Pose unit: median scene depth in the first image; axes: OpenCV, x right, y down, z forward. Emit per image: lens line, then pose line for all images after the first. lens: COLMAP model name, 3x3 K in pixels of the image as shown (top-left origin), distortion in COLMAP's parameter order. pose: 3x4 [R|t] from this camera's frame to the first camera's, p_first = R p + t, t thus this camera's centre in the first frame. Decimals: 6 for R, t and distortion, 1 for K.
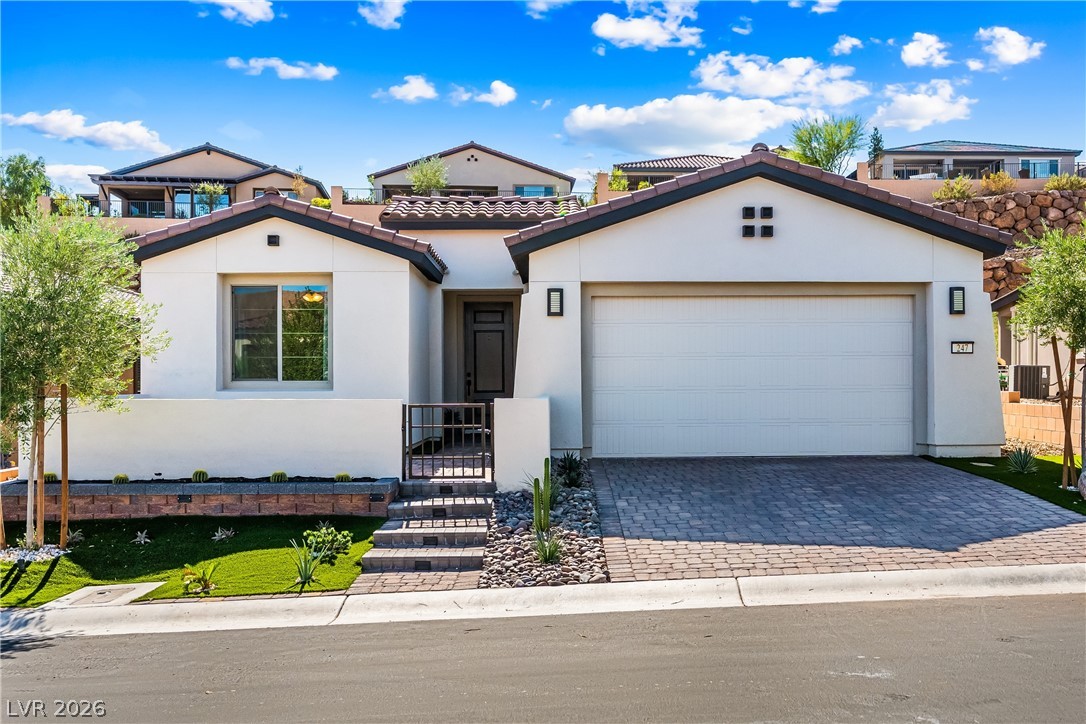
lens RADIAL K [[1049.6, 0, 587.3], [0, 1049.6, 379.2], [0, 0, 1]] dist [-0.000454, 0.000000]
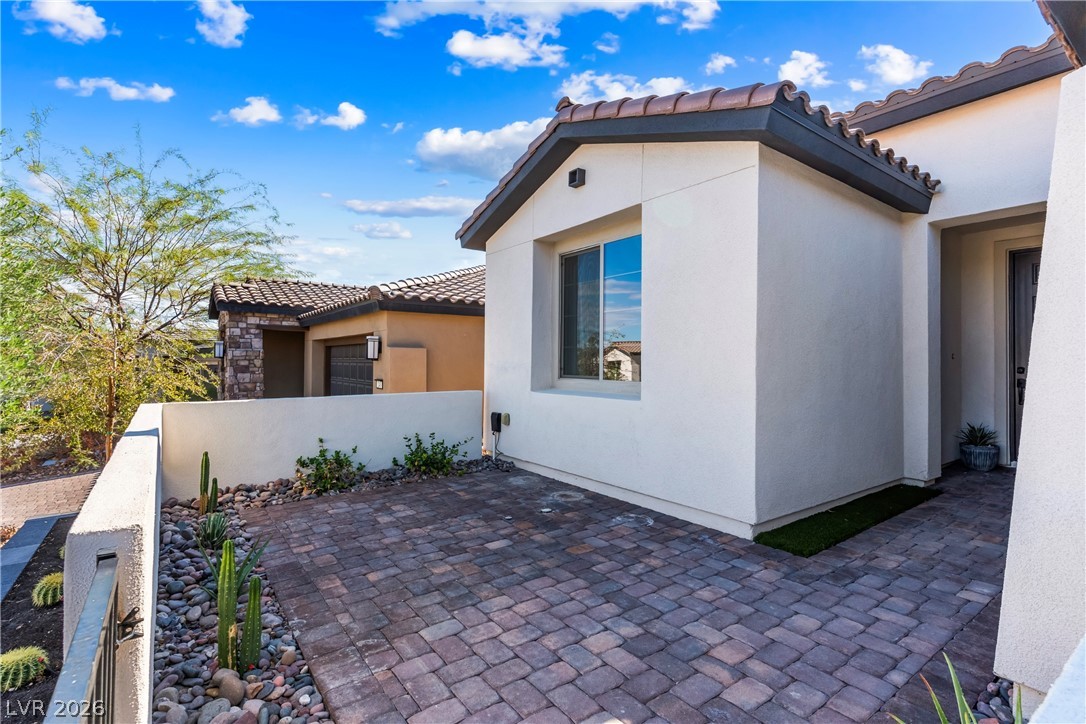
lens RADIAL K [[512.6, 0, 539.7], [0, 512.6, 358.1], [0, 0, 1]] dist [0.001781, 0.000092]
pose [[0.544682, 0.006952, -0.838614, -0.028217], [-0.016984, 0.999852, -0.002742, -0.012471], [0.838471, 0.015736, 0.544719, 0.824282]]
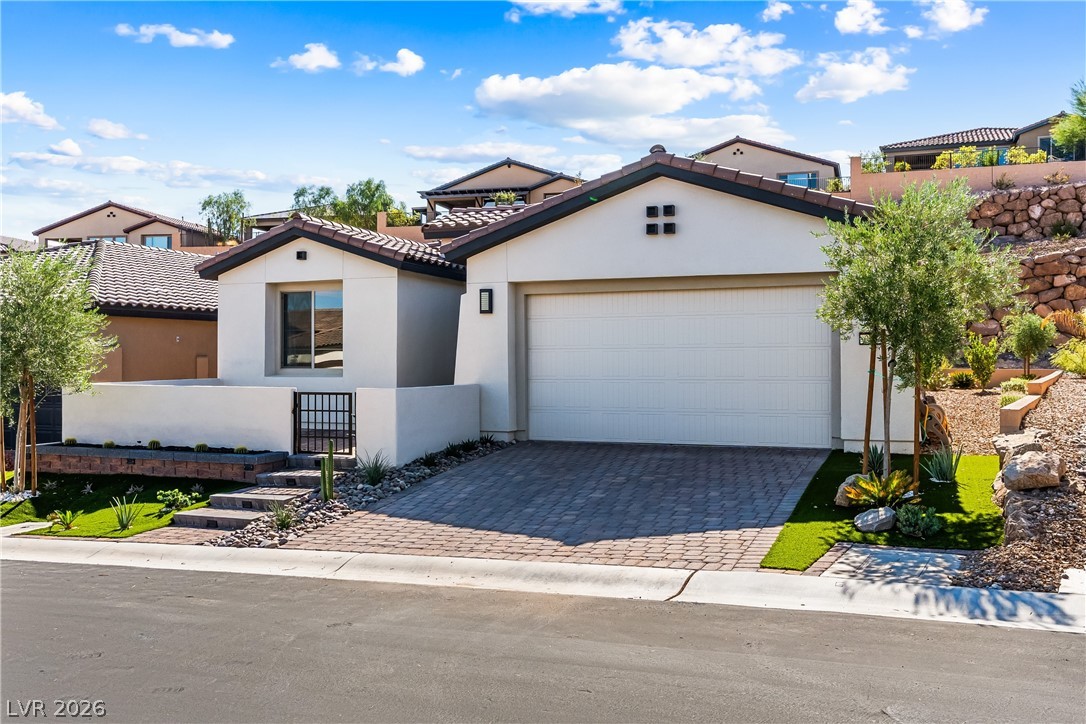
lens RADIAL K [[966.3, 0, 544.4], [0, 966.3, 361.2], [0, 0, 1]] dist [-0.016556, 0.021298]
pose [[0.916841, 0.002975, -0.399241, 0.435265], [-0.000066, 0.999973, 0.007300, -0.016107], [0.399252, -0.006667, 0.916817, 0.070483]]
